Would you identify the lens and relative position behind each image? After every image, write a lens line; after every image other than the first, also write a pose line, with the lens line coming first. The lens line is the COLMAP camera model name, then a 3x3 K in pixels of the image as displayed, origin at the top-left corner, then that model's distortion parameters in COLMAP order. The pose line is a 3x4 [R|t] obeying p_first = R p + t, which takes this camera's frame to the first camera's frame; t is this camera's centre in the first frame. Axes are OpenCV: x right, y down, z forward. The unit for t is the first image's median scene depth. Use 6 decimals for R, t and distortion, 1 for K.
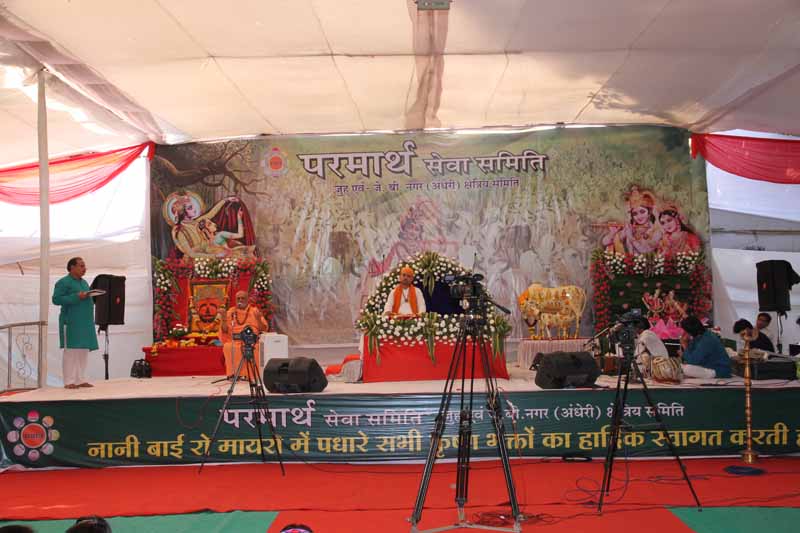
lens RADIAL K [[1001.4, 0, 399.0], [0, 1001.4, 266.0], [0, 0, 1]] dist [0.025768, 0.000000]
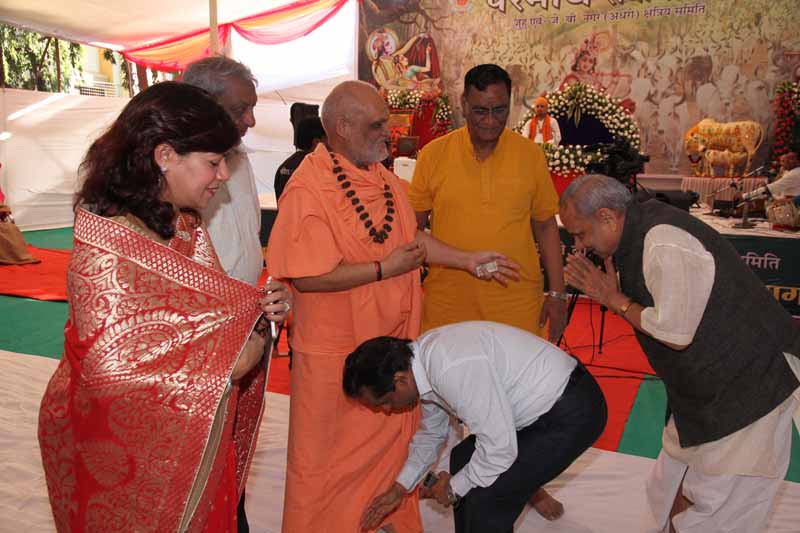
lens RADIAL K [[782.2, 0, 396.8], [0, 782.2, 266.7], [0, 0, 1]] dist [0.030596, 0.000000]
pose [[0.896692, 0.101683, -0.430819, 0.205464], [-0.015898, 0.980029, 0.198220, 0.012068], [0.442370, -0.170893, 0.880400, 0.183141]]
